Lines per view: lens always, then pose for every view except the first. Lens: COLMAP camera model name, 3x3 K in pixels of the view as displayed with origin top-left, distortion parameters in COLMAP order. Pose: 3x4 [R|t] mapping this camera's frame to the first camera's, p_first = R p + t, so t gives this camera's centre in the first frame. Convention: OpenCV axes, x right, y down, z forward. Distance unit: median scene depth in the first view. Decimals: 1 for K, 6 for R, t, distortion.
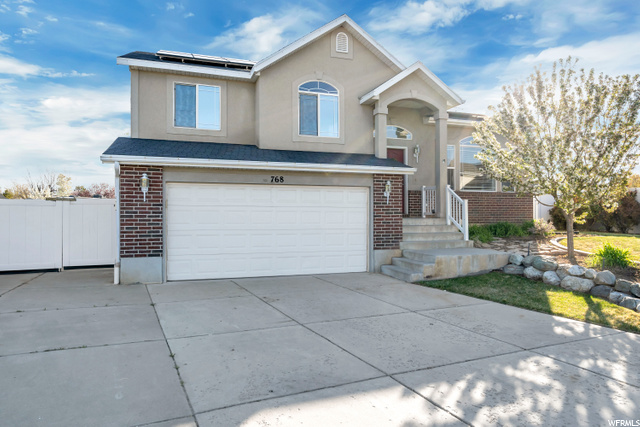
lens RADIAL K [[323.0, 0, 319.6], [0, 323.0, 217.4], [0, 0, 1]] dist [0.002246, 0.001269]
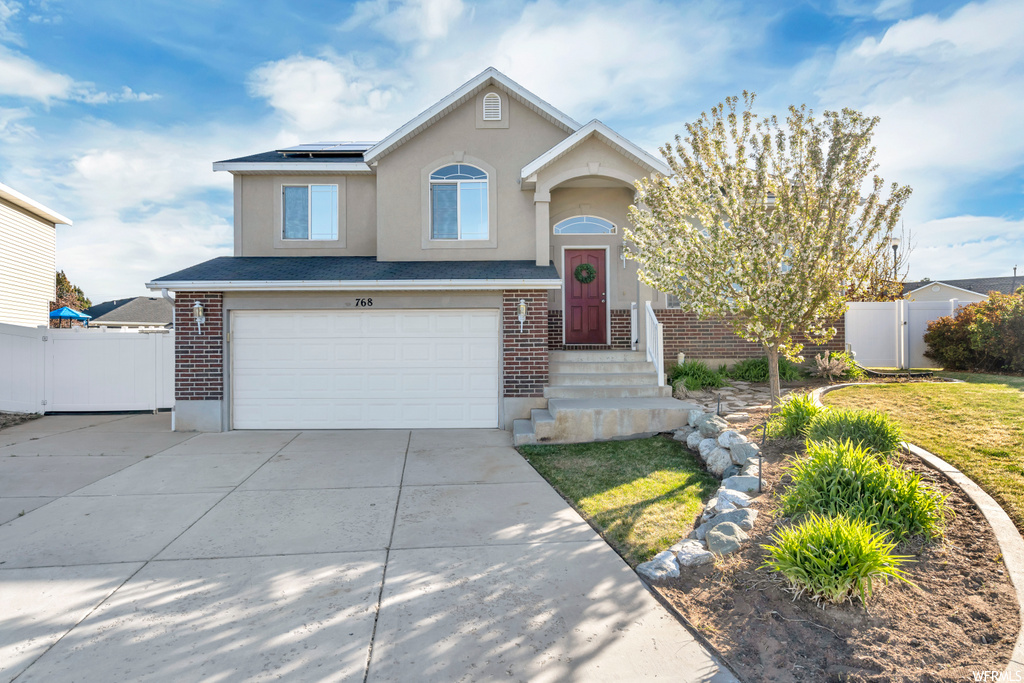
lens RADIAL K [[450.7, 0, 512.1], [0, 450.7, 347.9], [0, 0, 1]] dist [0.000404, 0.000186]
pose [[0.969132, -0.003928, -0.246510, 0.430471], [0.004566, 0.999988, 0.002018, -0.009572], [0.246499, -0.003082, 0.969138, 0.049561]]
